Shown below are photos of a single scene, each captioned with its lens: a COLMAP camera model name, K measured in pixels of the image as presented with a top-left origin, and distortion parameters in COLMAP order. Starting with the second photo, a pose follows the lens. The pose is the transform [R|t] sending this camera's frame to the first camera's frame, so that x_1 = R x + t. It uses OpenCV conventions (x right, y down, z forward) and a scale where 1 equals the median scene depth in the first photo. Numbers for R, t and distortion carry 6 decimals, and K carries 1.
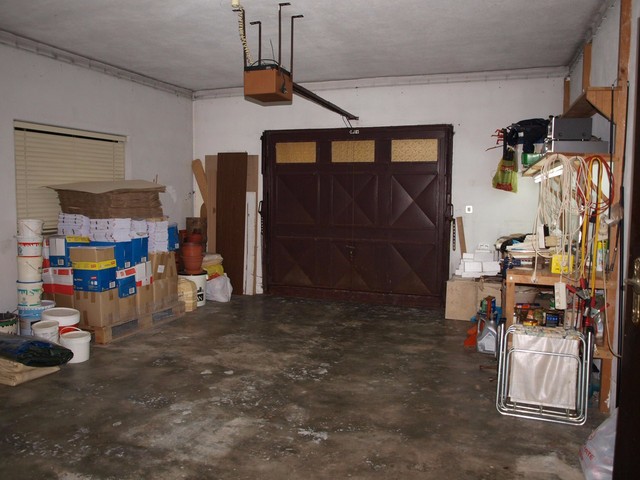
lens RADIAL K [[494.4, 0, 322.6], [0, 494.4, 230.9], [0, 0, 1]] dist [-0.108012, 0.069295]
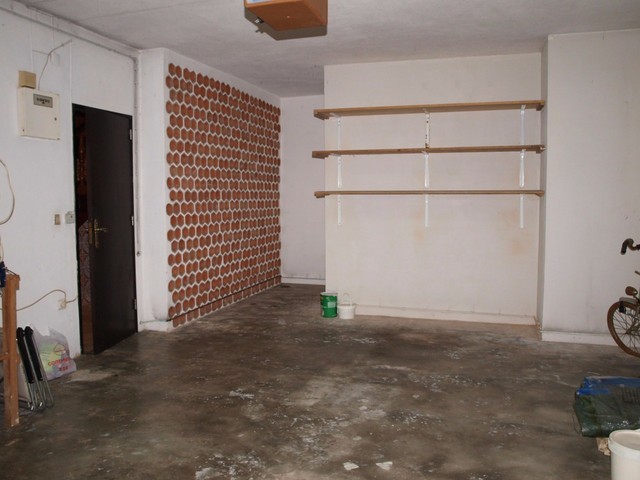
lens RADIAL K [[494.4, 0, 322.6], [0, 494.4, 230.9], [0, 0, 1]] dist [-0.108012, 0.069295]
pose [[-0.999543, -0.002653, -0.030118, -0.164174], [-0.007142, 0.988670, 0.149935, -0.139064], [0.029379, 0.150082, -0.988237, 1.932202]]
